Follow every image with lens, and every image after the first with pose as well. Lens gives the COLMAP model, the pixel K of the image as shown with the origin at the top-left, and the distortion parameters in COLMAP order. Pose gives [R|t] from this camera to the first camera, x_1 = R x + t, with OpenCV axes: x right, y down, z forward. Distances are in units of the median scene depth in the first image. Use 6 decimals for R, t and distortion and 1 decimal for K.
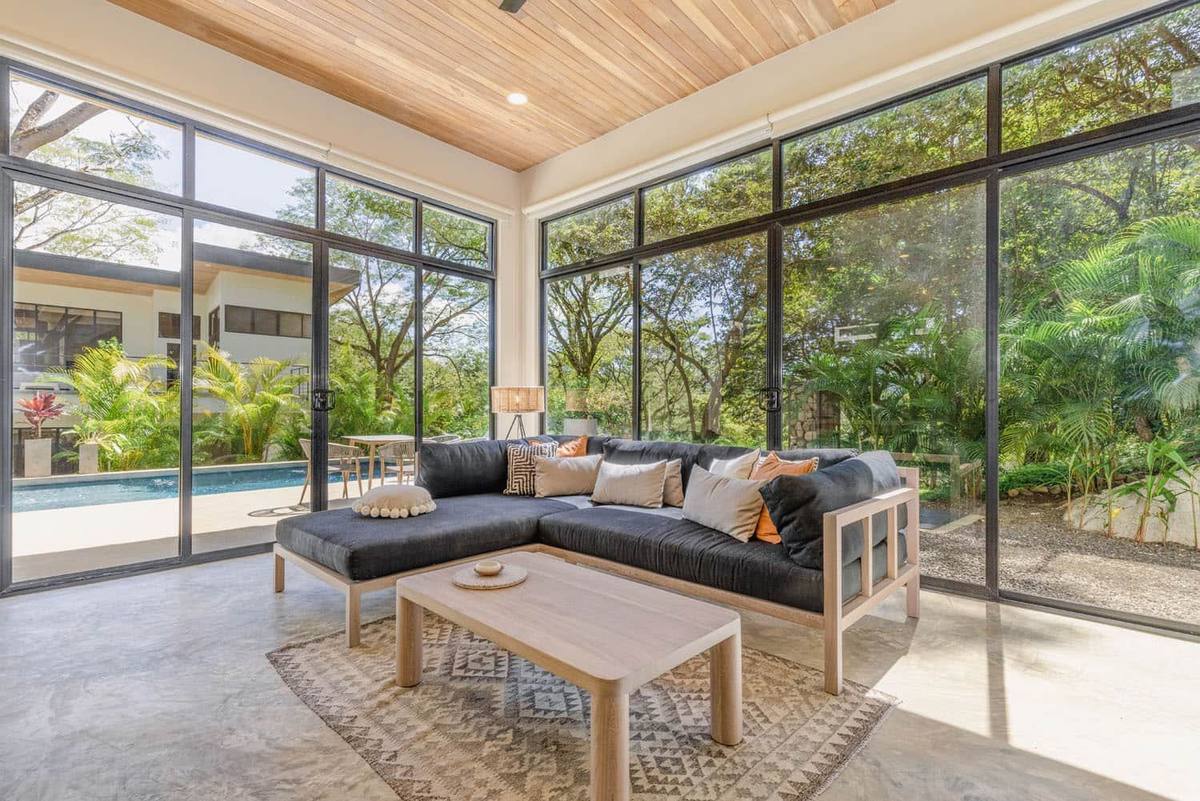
lens RADIAL K [[550.2, 0, 601.4], [0, 550.2, 405.0], [0, 0, 1]] dist [0.007865, -0.000633]
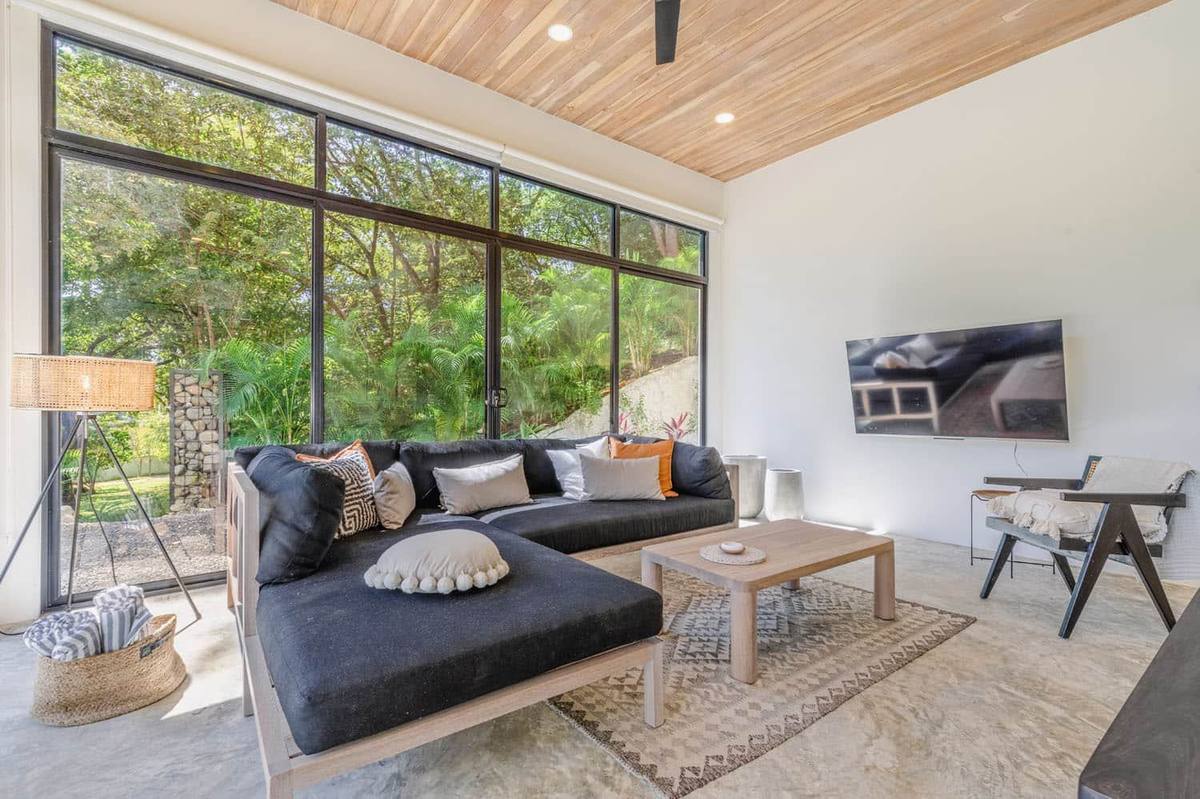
lens RADIAL K [[550.2, 0, 604.6], [0, 550.2, 407.2], [0, 0, 1]] dist [0.007865, -0.000633]
pose [[0.156080, 0.003737, 0.987737, -0.612875], [-0.009680, 0.999951, -0.002254, 0.007734], [-0.987697, -0.009209, 0.156109, 0.490787]]
